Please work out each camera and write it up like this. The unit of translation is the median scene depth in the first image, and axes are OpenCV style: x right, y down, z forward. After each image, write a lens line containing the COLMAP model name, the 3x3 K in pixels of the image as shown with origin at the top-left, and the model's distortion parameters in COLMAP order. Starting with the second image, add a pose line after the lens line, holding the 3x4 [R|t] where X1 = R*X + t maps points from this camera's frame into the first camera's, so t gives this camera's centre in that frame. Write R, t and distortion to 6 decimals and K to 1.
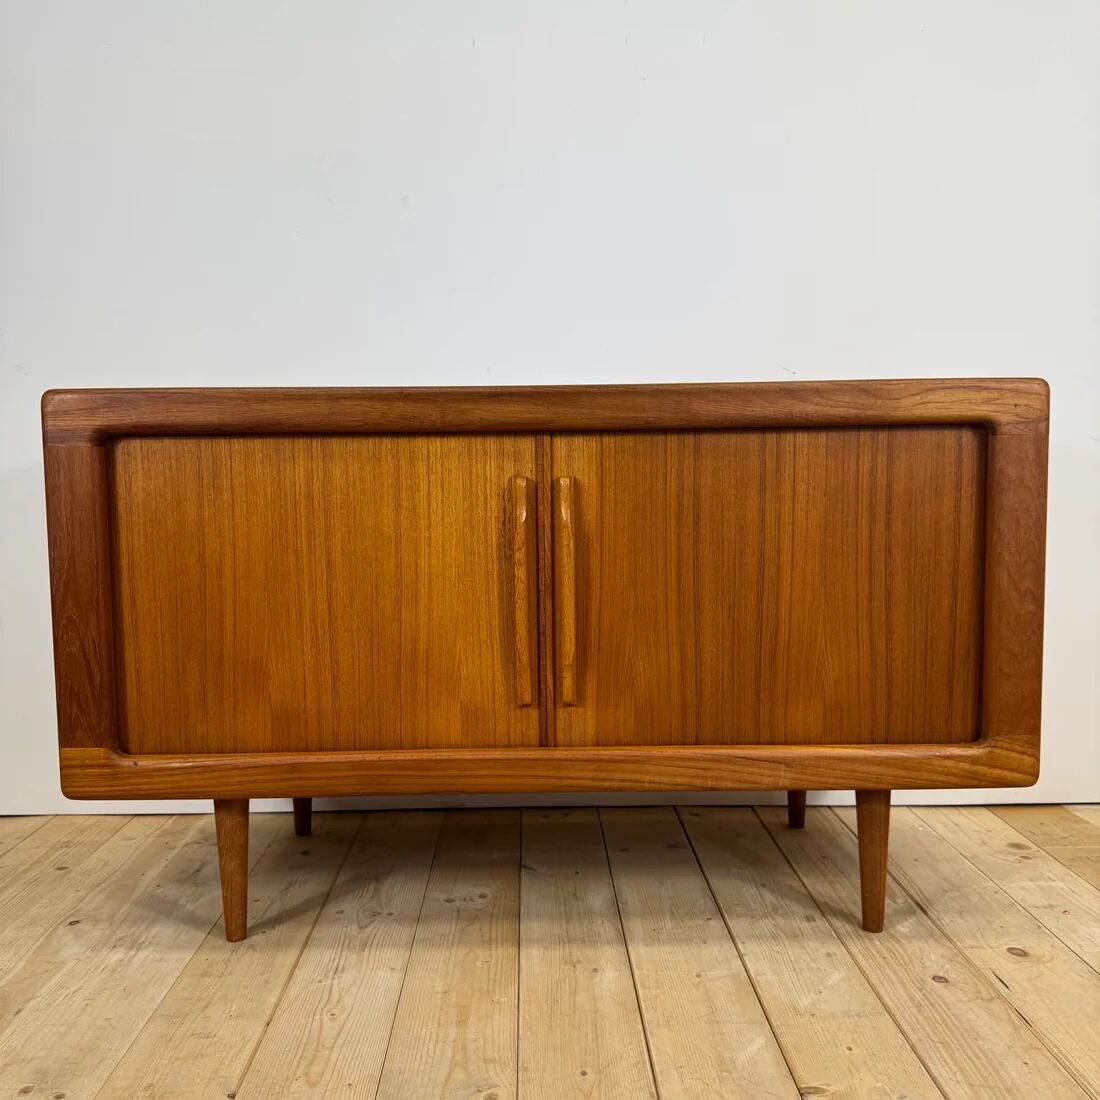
lens RADIAL K [[1040.7, 0, 552.6], [0, 1040.7, 551.8], [0, 0, 1]] dist [0.095733, -0.168913]
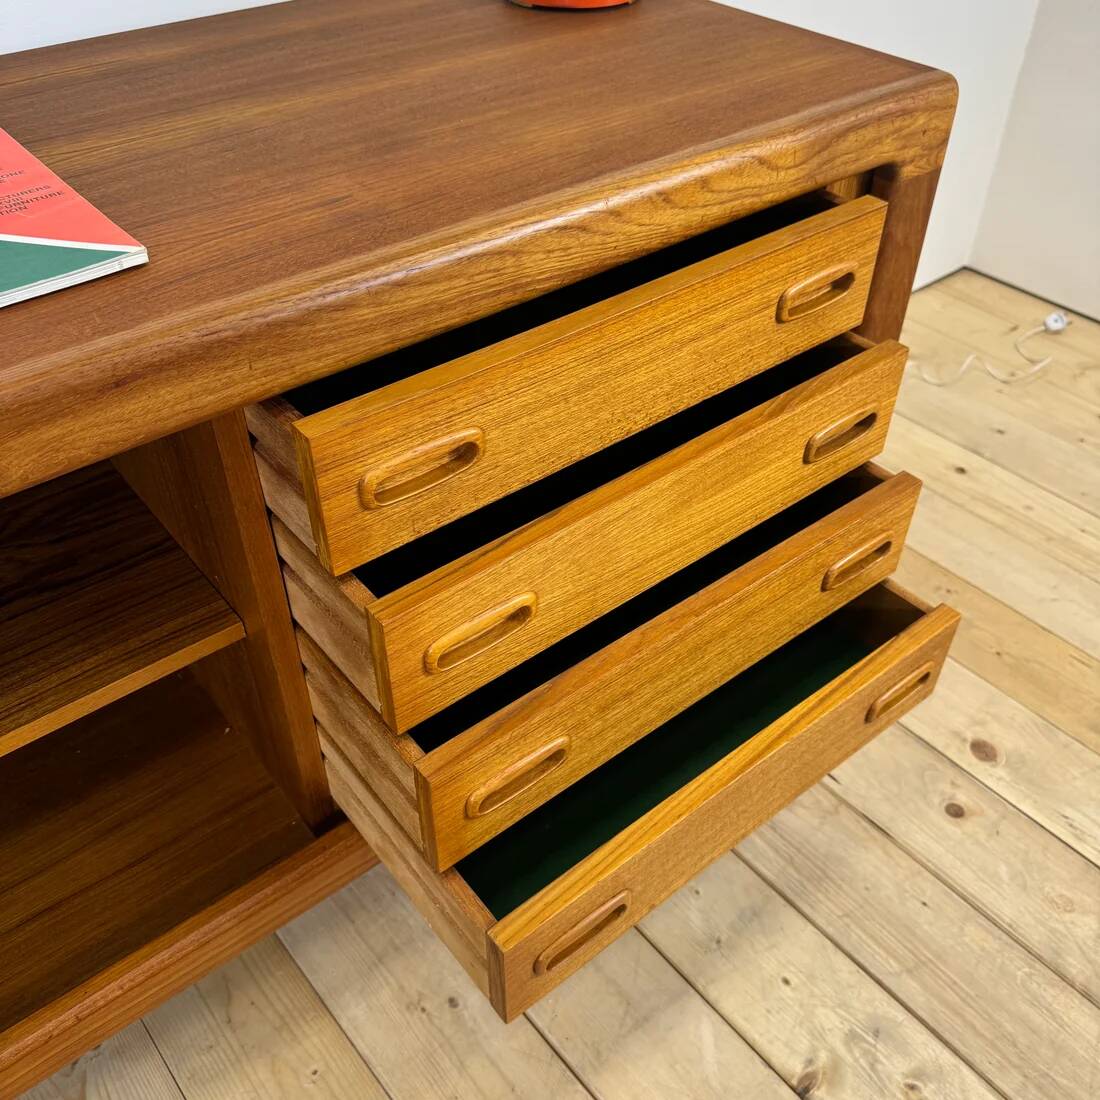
lens RADIAL K [[1059.6, 0, 559.7], [0, 1059.6, 552.4], [0, 0, 1]] dist [0.004595, -0.011835]
pose [[0.780238, -0.399607, 0.481189, -0.137195], [0.035239, 0.796170, 0.604046, -0.322004], [-0.624489, -0.454343, 0.635284, 0.599848]]
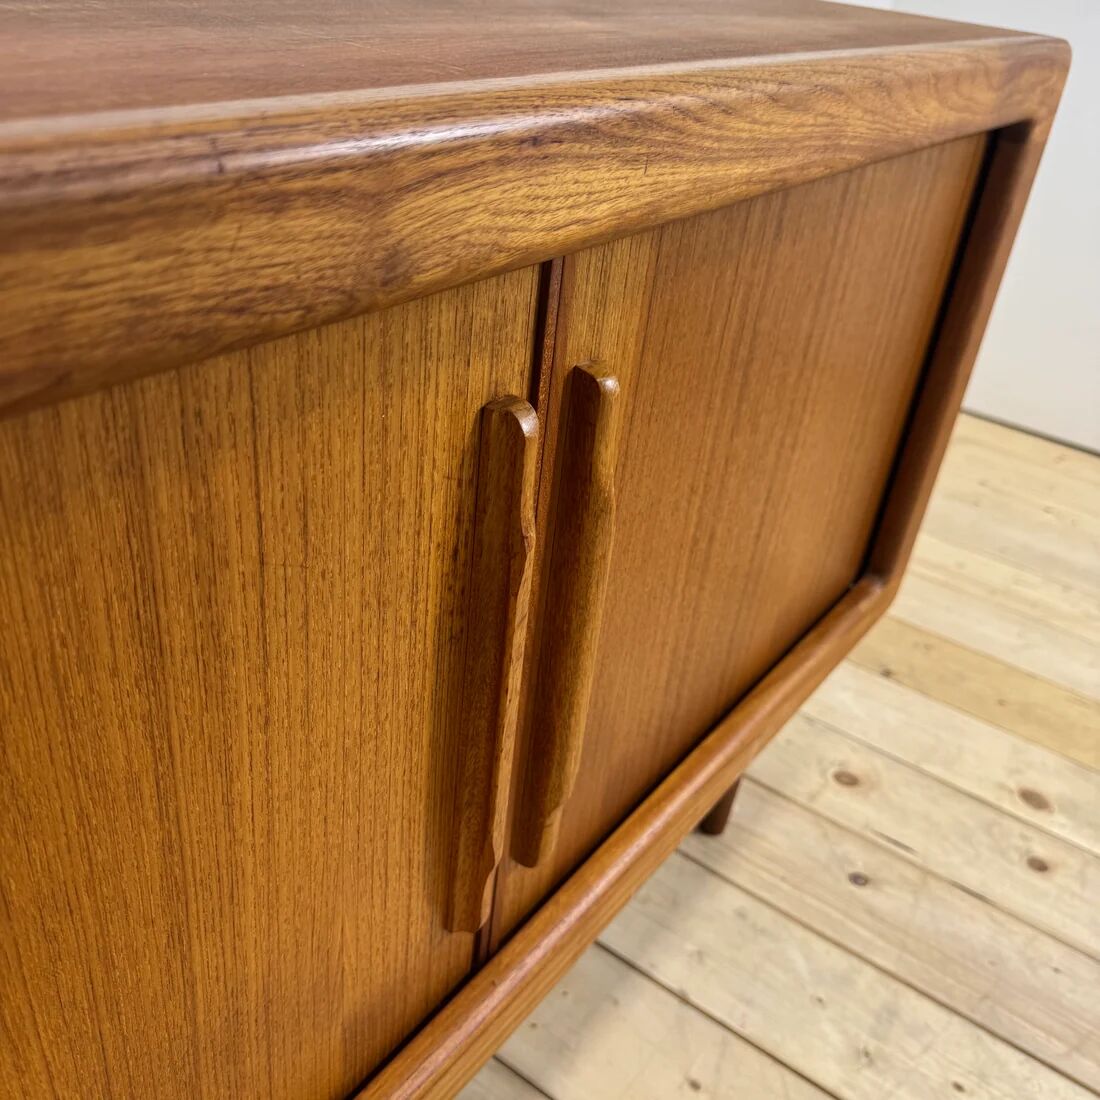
lens RADIAL K [[1067.9, 0, 550.0], [0, 1067.9, 550.0], [0, 0, 1]] dist [0.032031, -0.075524]
pose [[0.593985, -0.356026, 0.721407, -0.257150], [-0.042420, 0.881632, 0.470027, -0.177749], [-0.803357, -0.309791, 0.508573, 0.816624]]
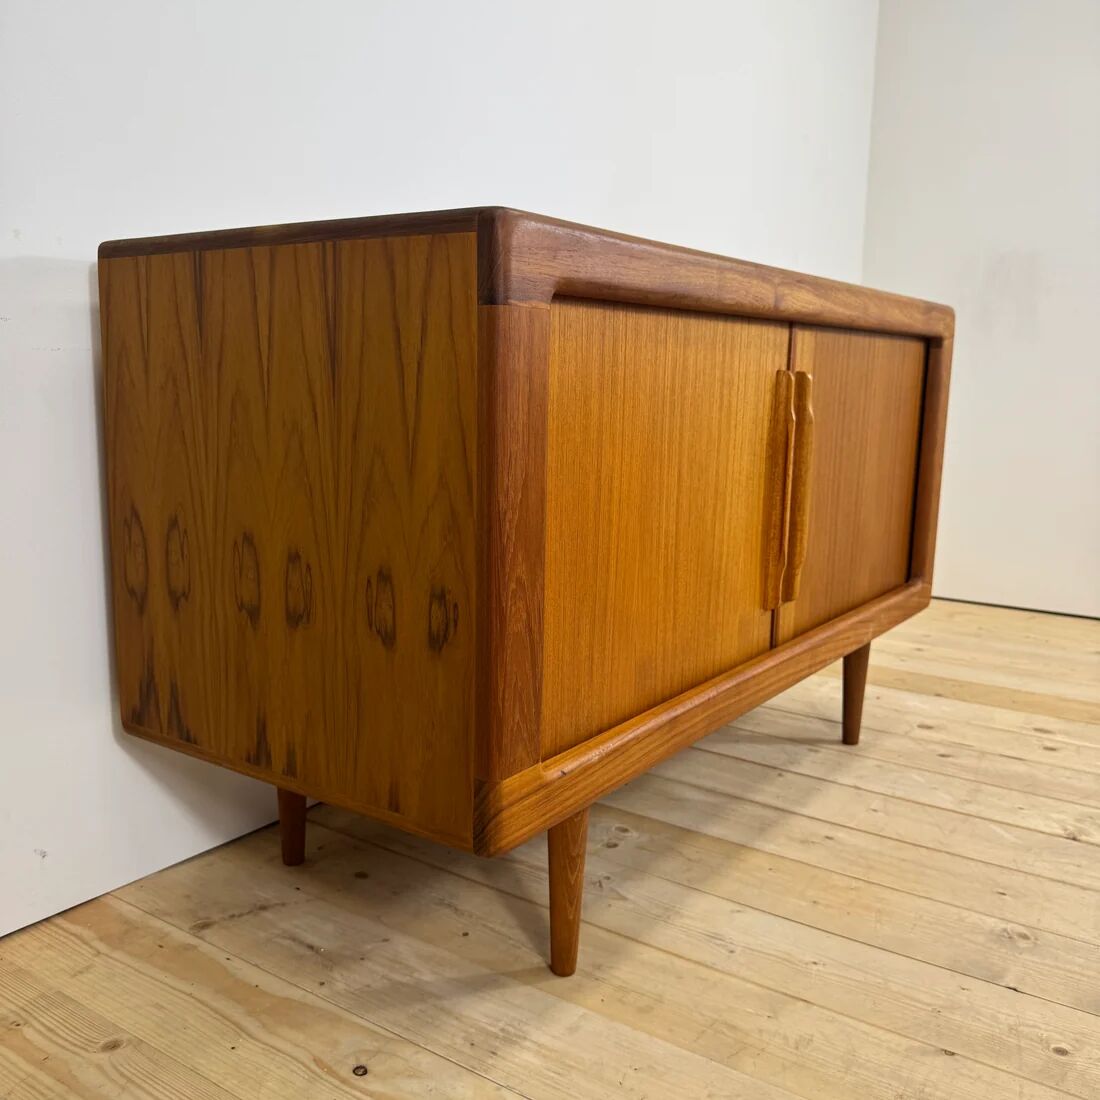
lens RADIAL K [[1040.7, 0, 552.6], [0, 1040.7, 551.8], [0, 0, 1]] dist [0.095733, -0.168913]
pose [[0.582011, -0.113896, 0.805165, -0.940870], [0.039423, 0.992930, 0.111959, -0.023654], [-0.812225, -0.033419, 0.582386, 0.603459]]
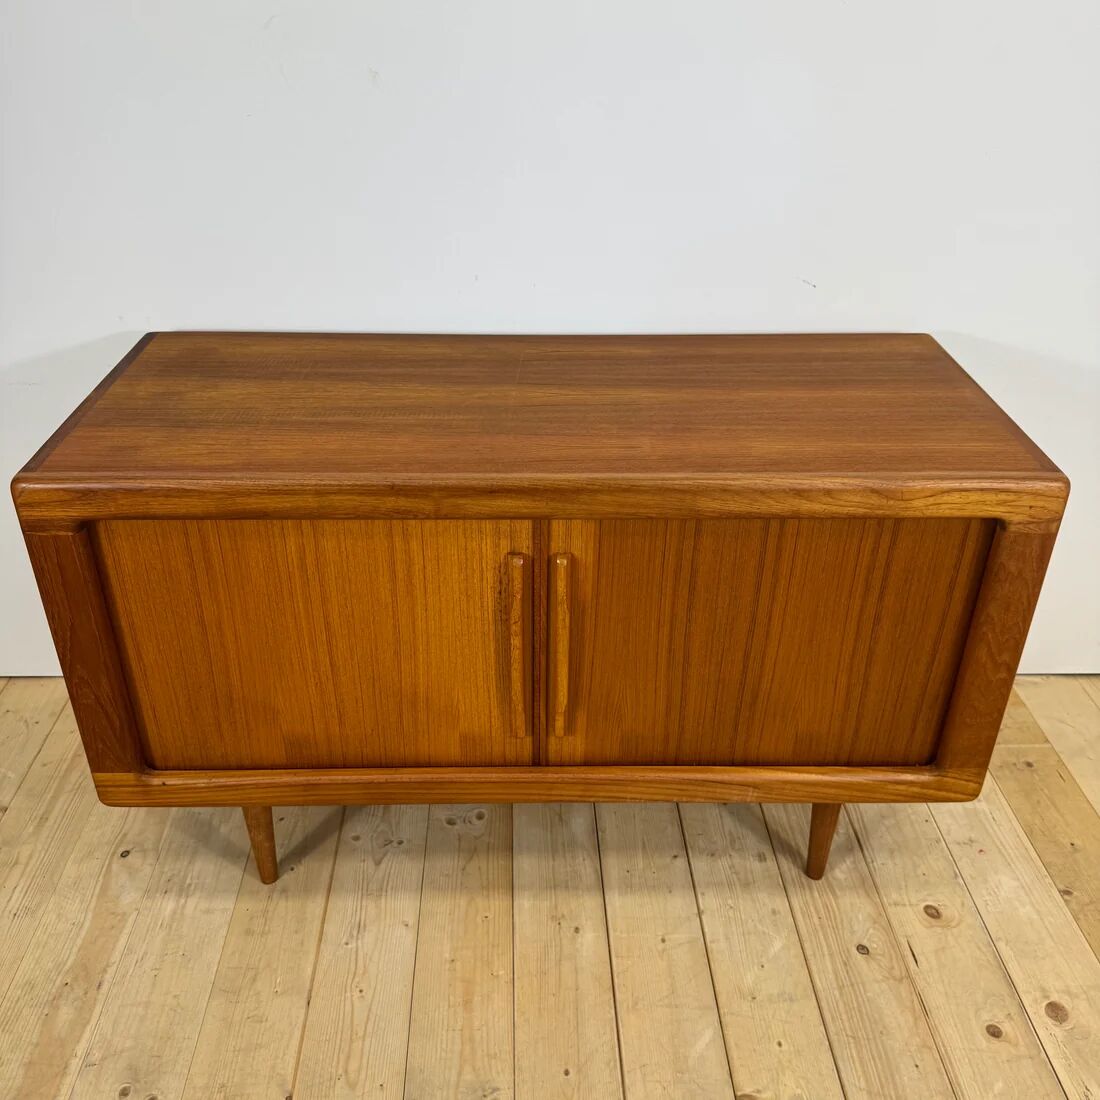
lens RADIAL K [[1039.3, 0, 547.7], [0, 1039.3, 547.1], [0, 0, 1]] dist [0.118928, -0.253440]
pose [[0.999750, 0.012100, 0.018792, -0.020143], [-0.019129, 0.898093, 0.439390, -0.507634], [-0.011560, -0.439640, 0.898100, 0.119170]]
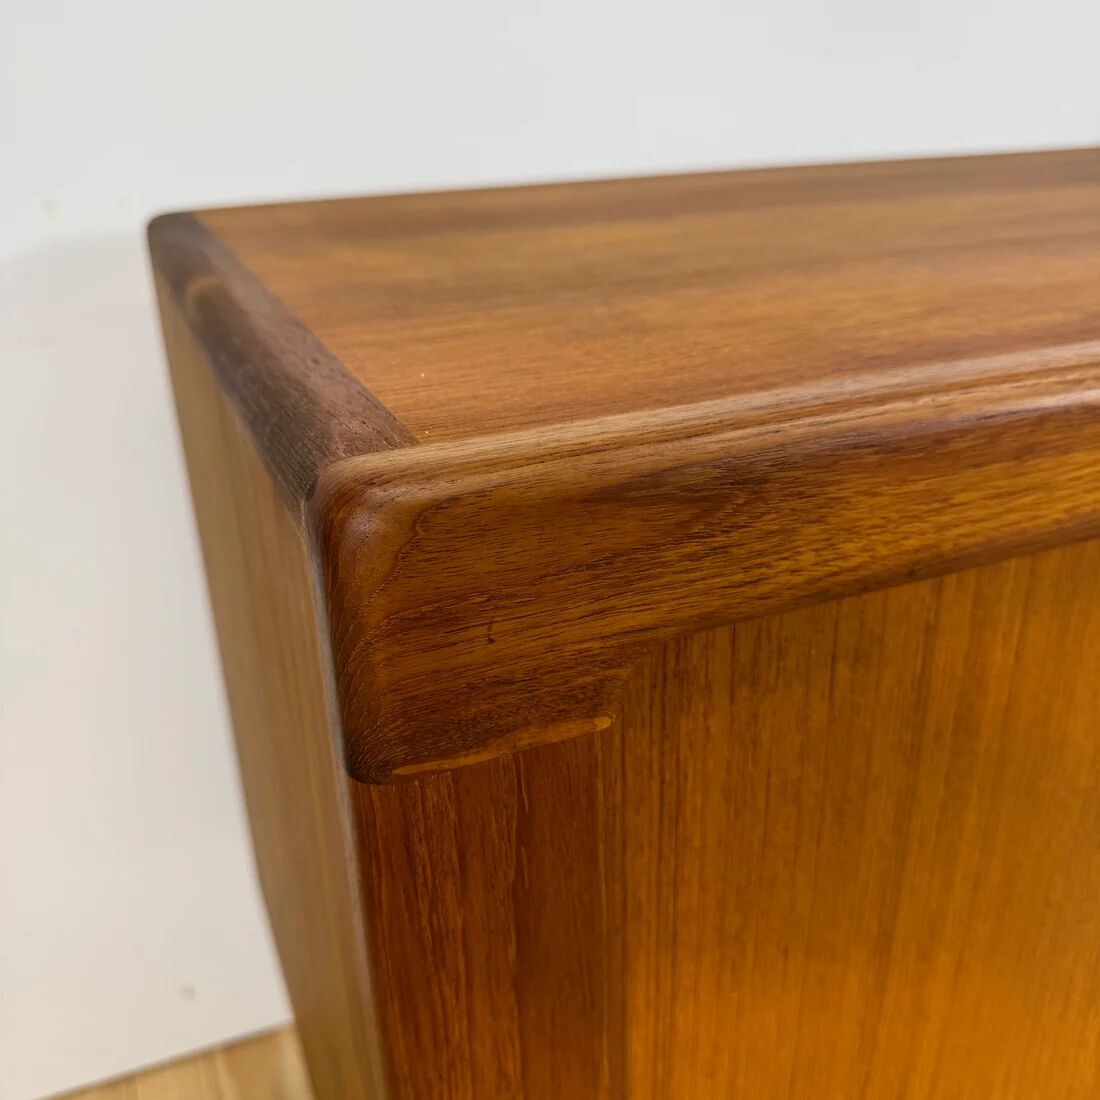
lens RADIAL K [[1040.7, 0, 552.6], [0, 1040.7, 551.8], [0, 0, 1]] dist [0.095733, -0.168913]
pose [[0.927677, -0.164129, 0.335376, -0.494344], [0.045969, 0.941578, 0.333642, -0.192002], [-0.370543, -0.294095, 0.881025, 0.815269]]
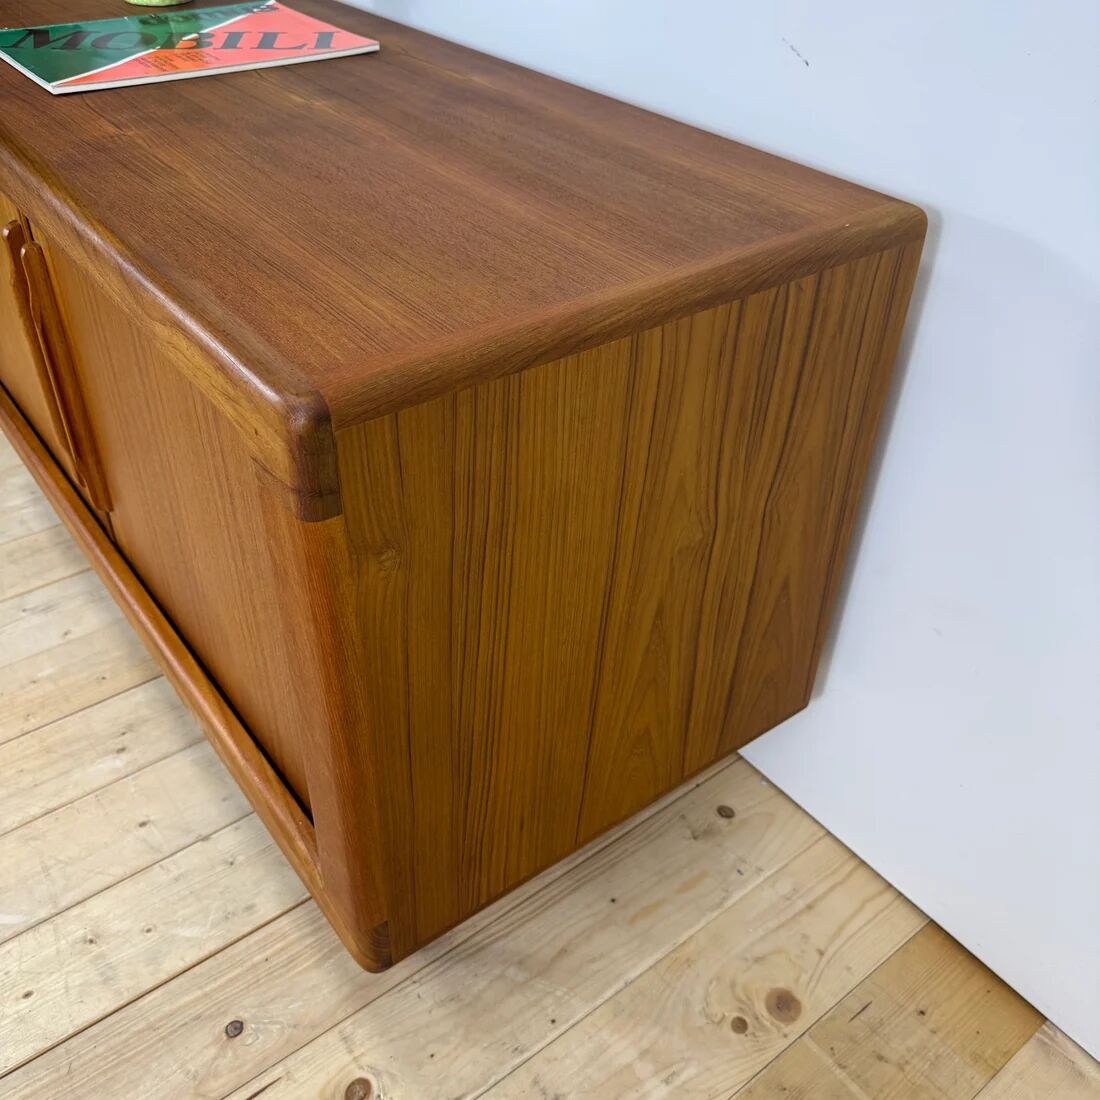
lens RADIAL K [[1067.9, 0, 550.0], [0, 1067.9, 550.0], [0, 0, 1]] dist [0.032031, -0.075524]
pose [[0.597683, 0.504241, -0.623310, 0.794650], [-0.095658, 0.816752, 0.569004, -0.355119], [0.796005, -0.280459, 0.536394, 0.821288]]
